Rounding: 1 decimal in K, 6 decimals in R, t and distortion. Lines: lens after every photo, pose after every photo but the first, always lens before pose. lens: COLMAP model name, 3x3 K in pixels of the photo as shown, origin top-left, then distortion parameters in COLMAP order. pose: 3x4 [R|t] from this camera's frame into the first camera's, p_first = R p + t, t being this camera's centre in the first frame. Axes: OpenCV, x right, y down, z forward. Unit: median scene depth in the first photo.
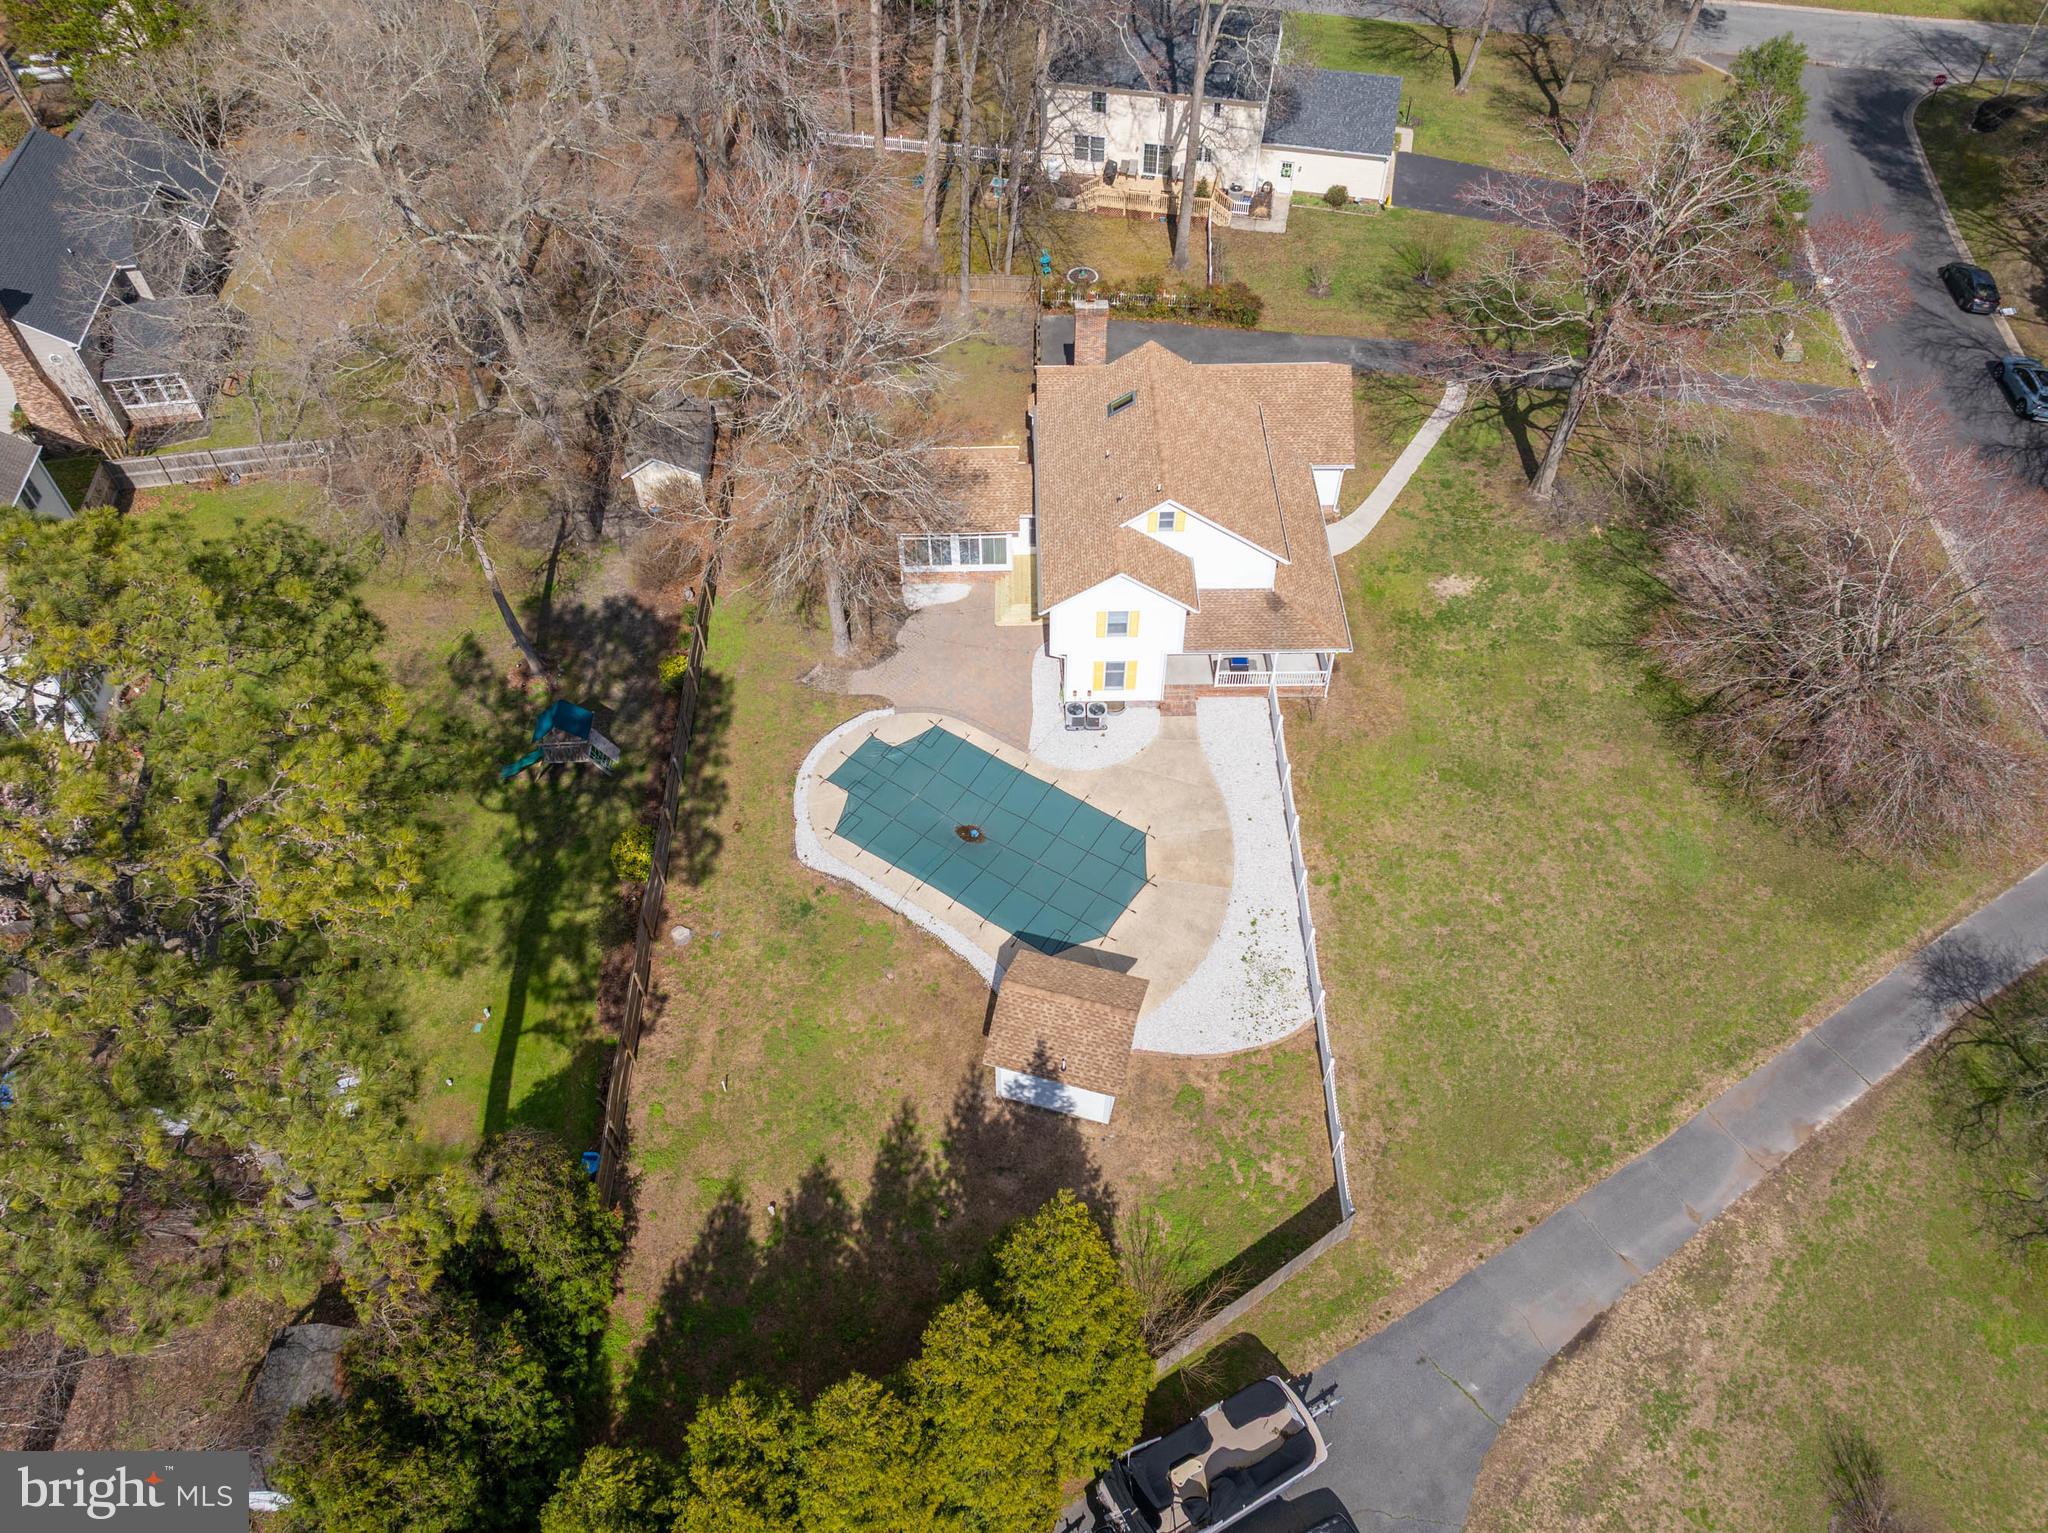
lens RADIAL K [[1488.7, 0, 1024.0], [0, 1488.7, 766.5], [0, 0, 1]] dist [-0.046926, -0.001313]
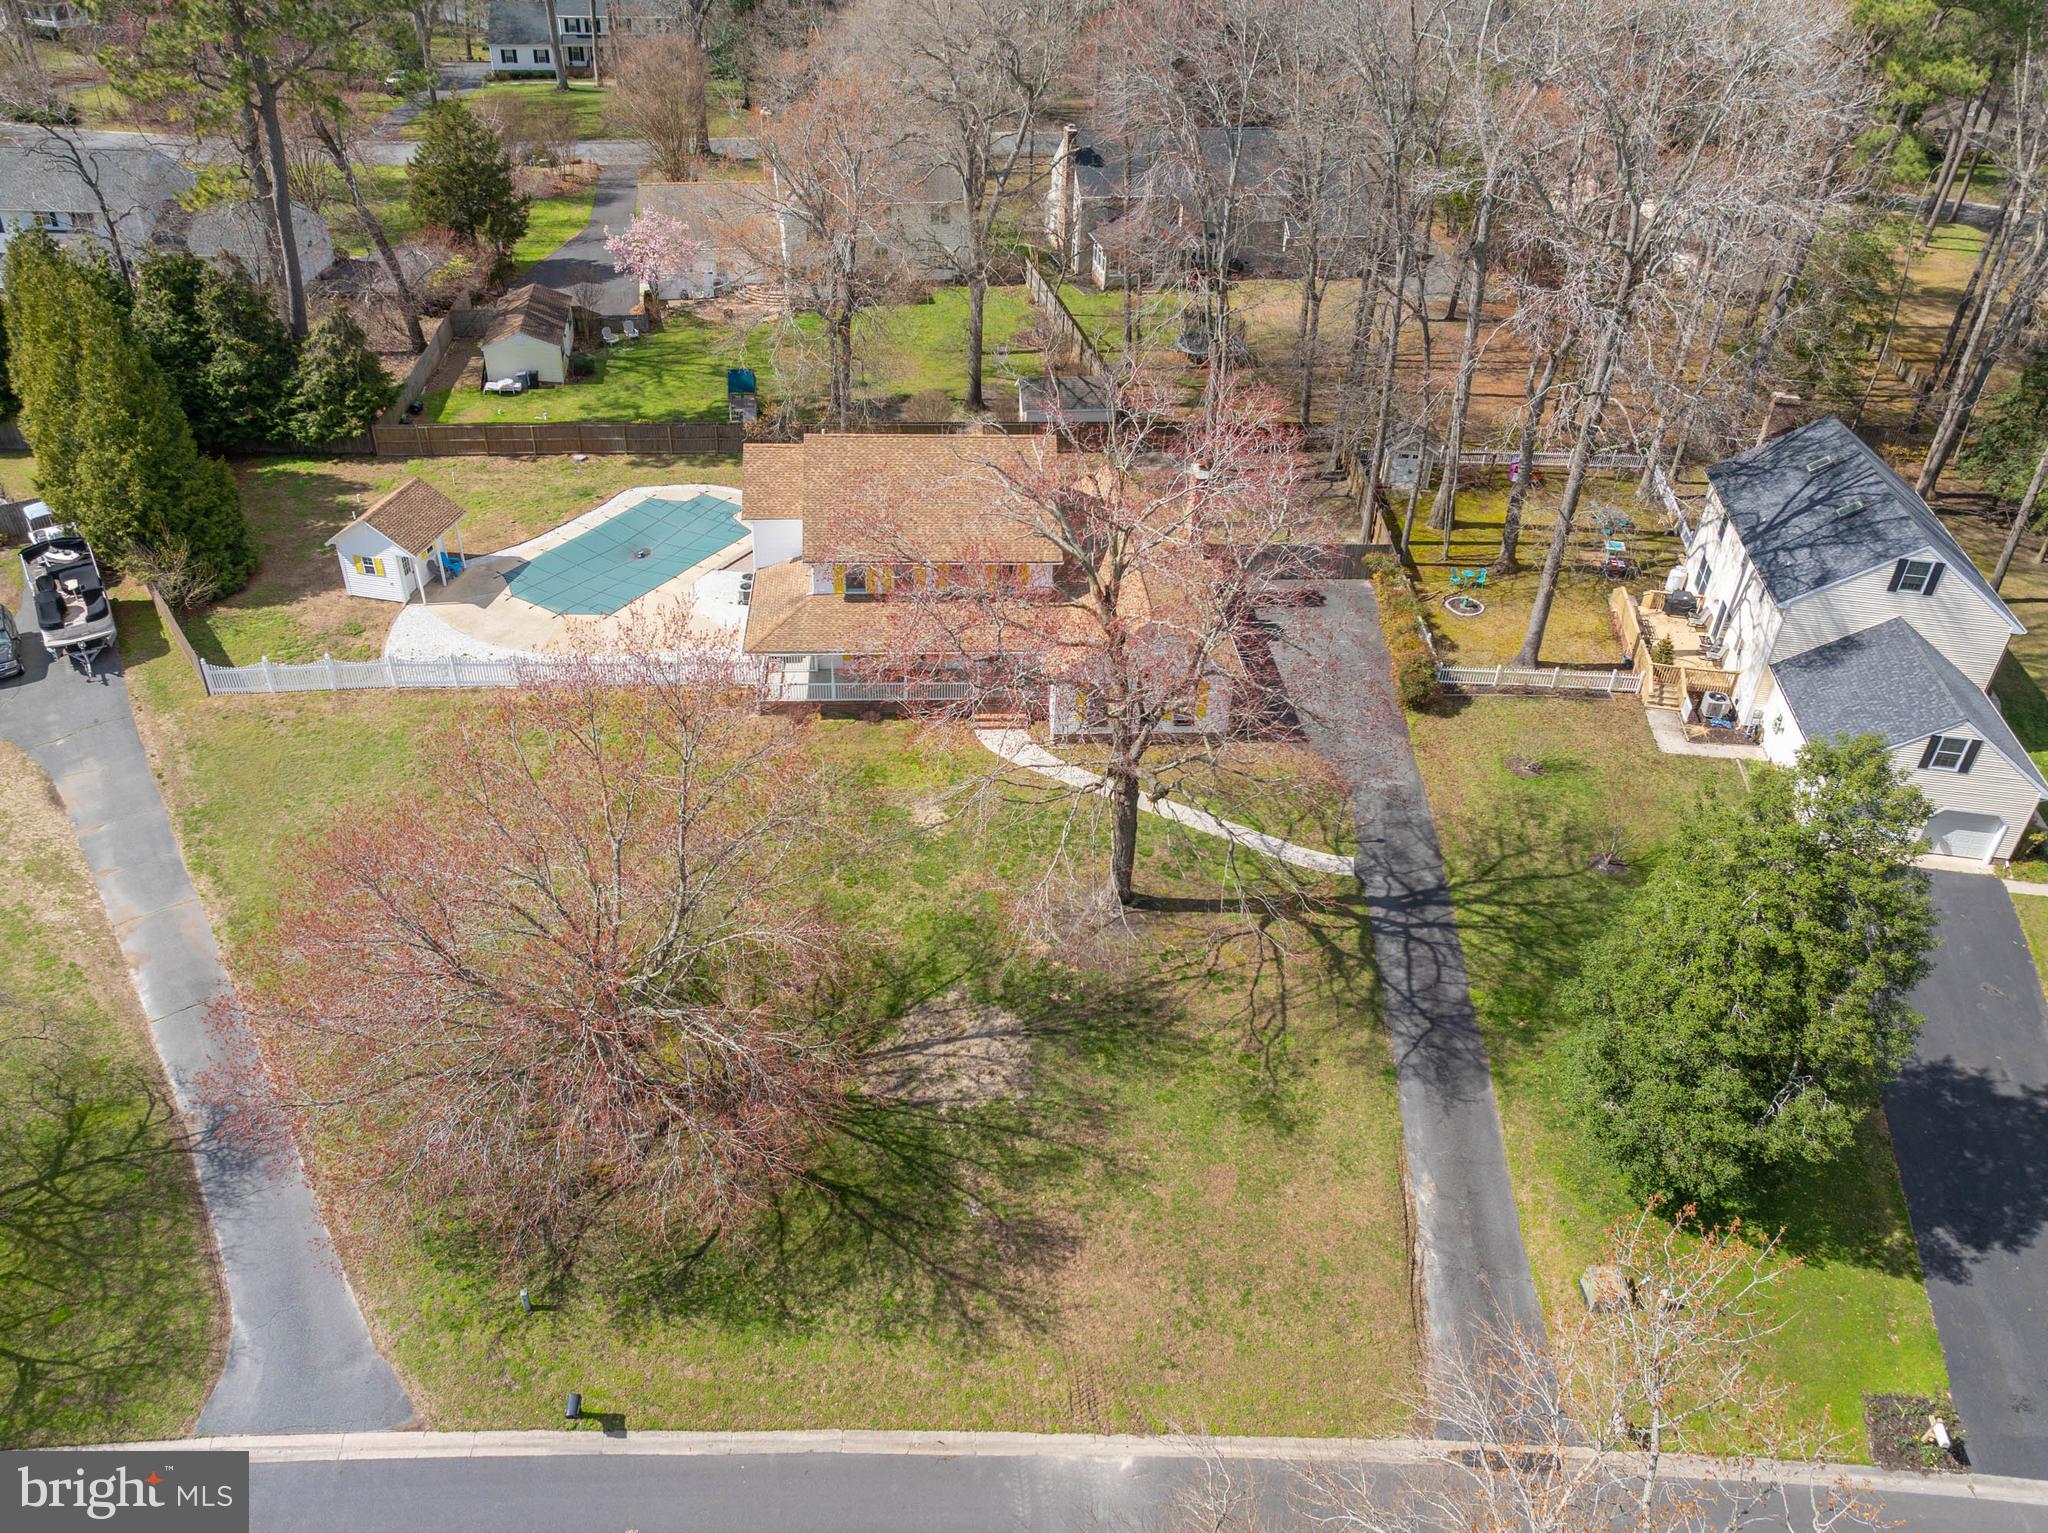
lens RADIAL K [[1488.7, 0, 1024.0], [0, 1488.7, 766.5], [0, 0, 1]] dist [-0.046926, -0.001313]
pose [[0.065199, 0.591415, -0.803727, 1.160335], [-0.784078, 0.528564, 0.325334, -0.551057], [0.617229, 0.608973, 0.498177, 0.720078]]
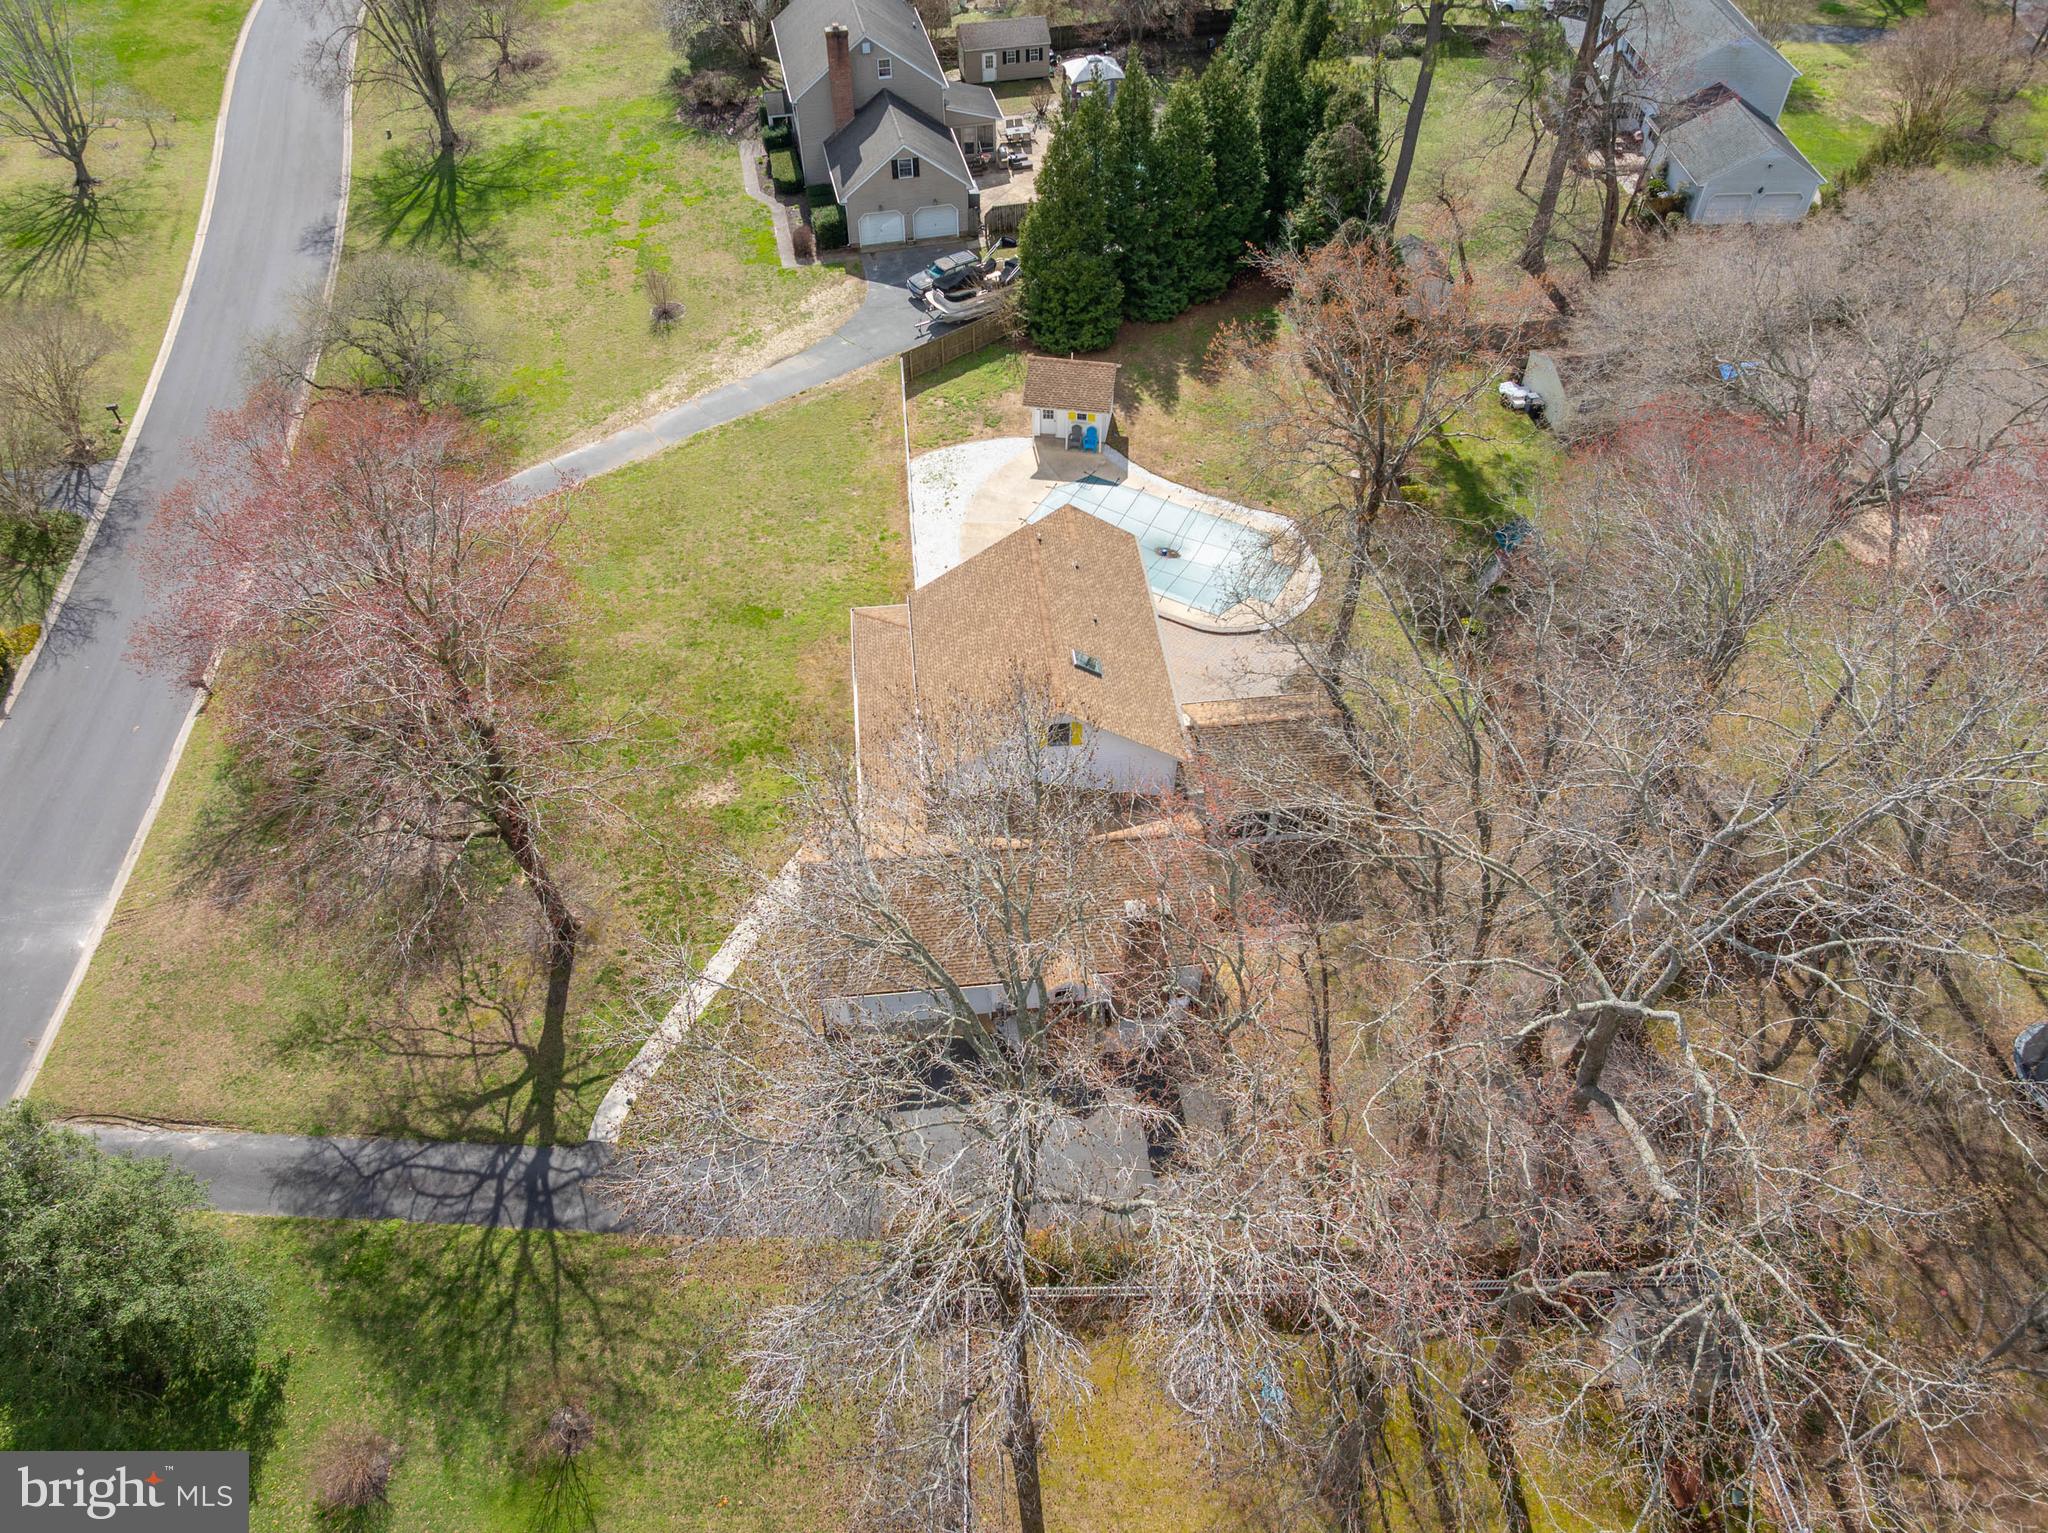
lens RADIAL K [[1488.7, 0, 1024.0], [0, 1488.7, 766.5], [0, 0, 1]] dist [-0.046926, -0.001313]
pose [[-0.995608, 0.081775, -0.045584, 0.165548], [-0.055668, -0.125614, 0.990516, -1.280049], [0.075273, 0.988703, 0.129614, 1.059929]]
